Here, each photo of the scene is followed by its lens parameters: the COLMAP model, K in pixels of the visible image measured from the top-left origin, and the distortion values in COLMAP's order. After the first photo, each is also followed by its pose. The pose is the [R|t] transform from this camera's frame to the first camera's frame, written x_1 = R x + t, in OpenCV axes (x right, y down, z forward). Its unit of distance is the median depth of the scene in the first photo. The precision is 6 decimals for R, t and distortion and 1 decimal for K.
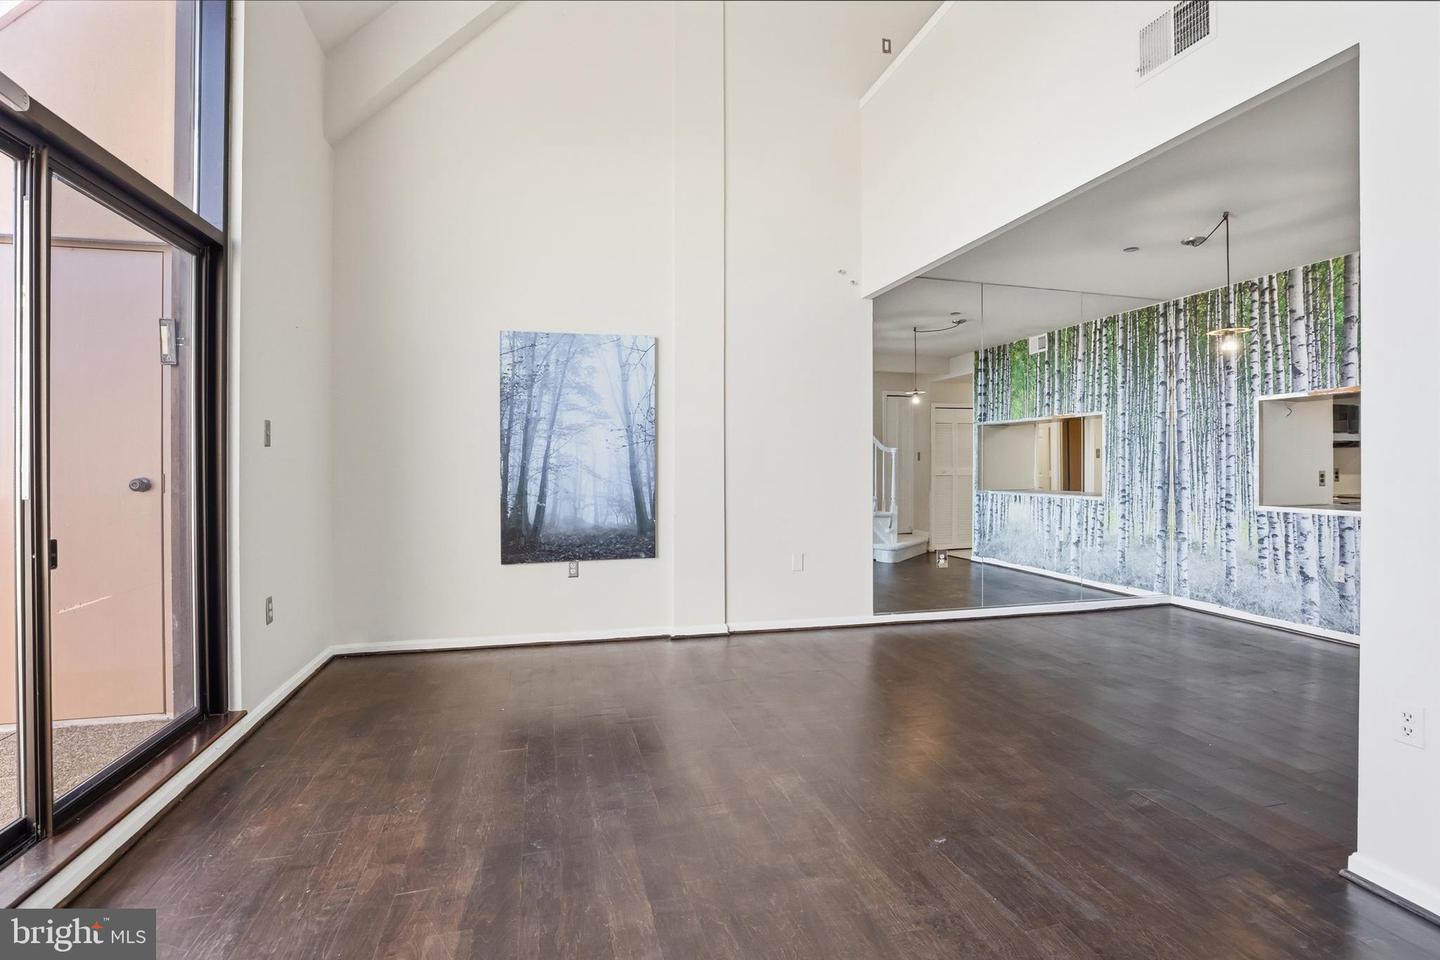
lens RADIAL K [[665.8, 0, 722.6], [0, 665.8, 464.5], [0, 0, 1]] dist [-0.048584, 0.017921]
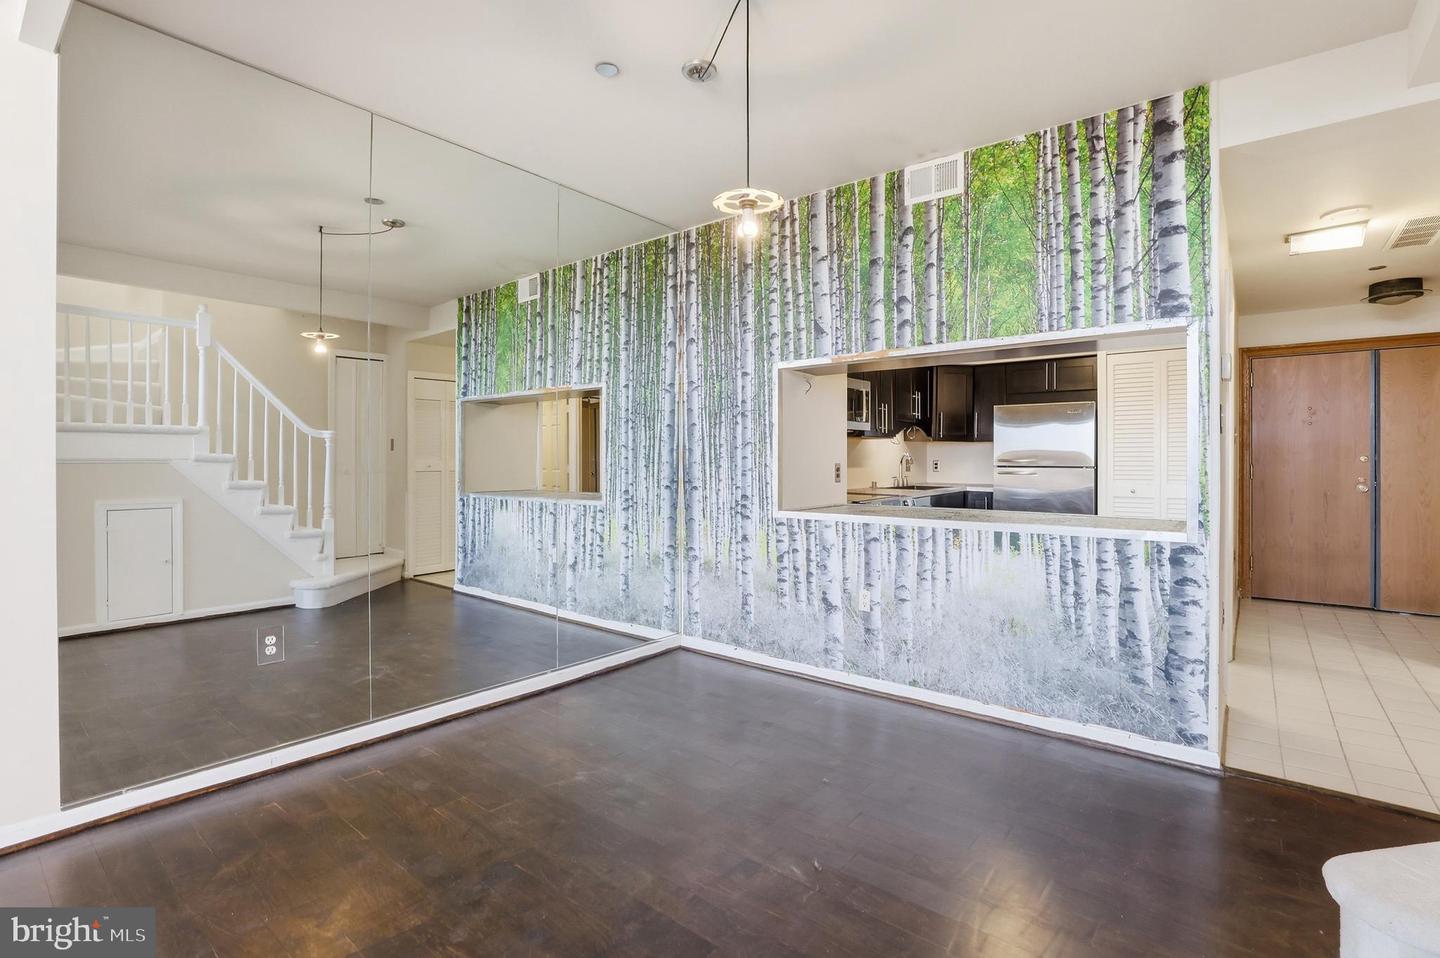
lens RADIAL K [[665.8, 0, 722.6], [0, 665.8, 463.5], [0, 0, 1]] dist [-0.048584, 0.017921]
pose [[0.811336, -0.002038, 0.584576, 0.303368], [-0.000823, 0.999989, 0.004629, 0.005763], [-0.584579, -0.004237, 0.811325, 0.385911]]
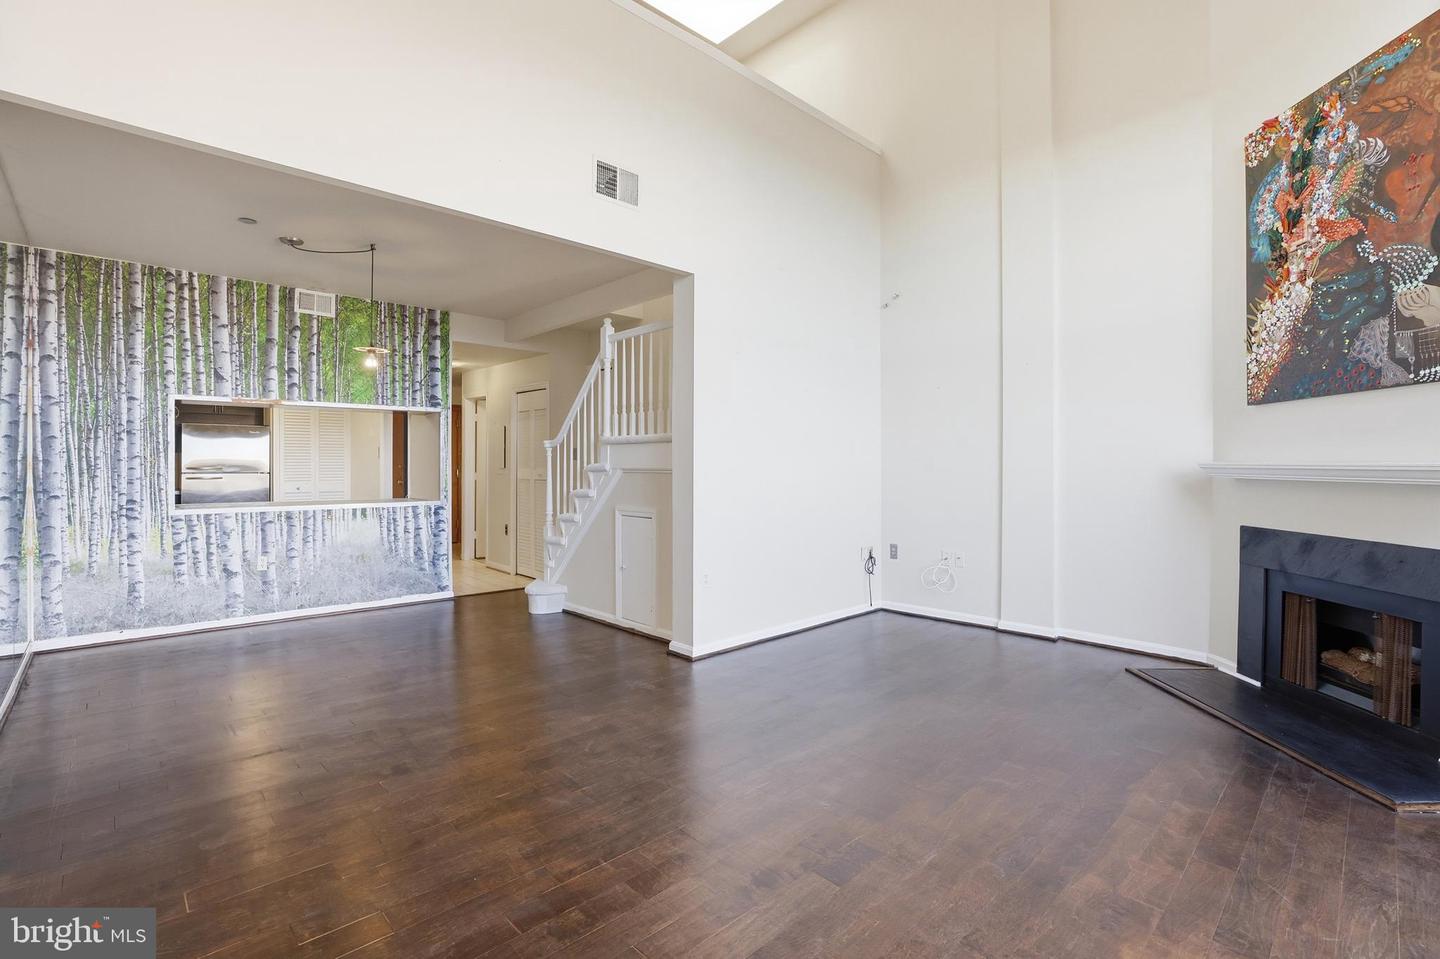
lens RADIAL K [[665.8, 0, 722.6], [0, 665.8, 464.0], [0, 0, 1]] dist [-0.048584, 0.017921]
pose [[-0.478334, -0.001216, 0.878177, -0.353443], [-0.003035, 0.999995, -0.000269, -0.005252], [-0.878173, -0.002794, -0.478335, 0.685401]]
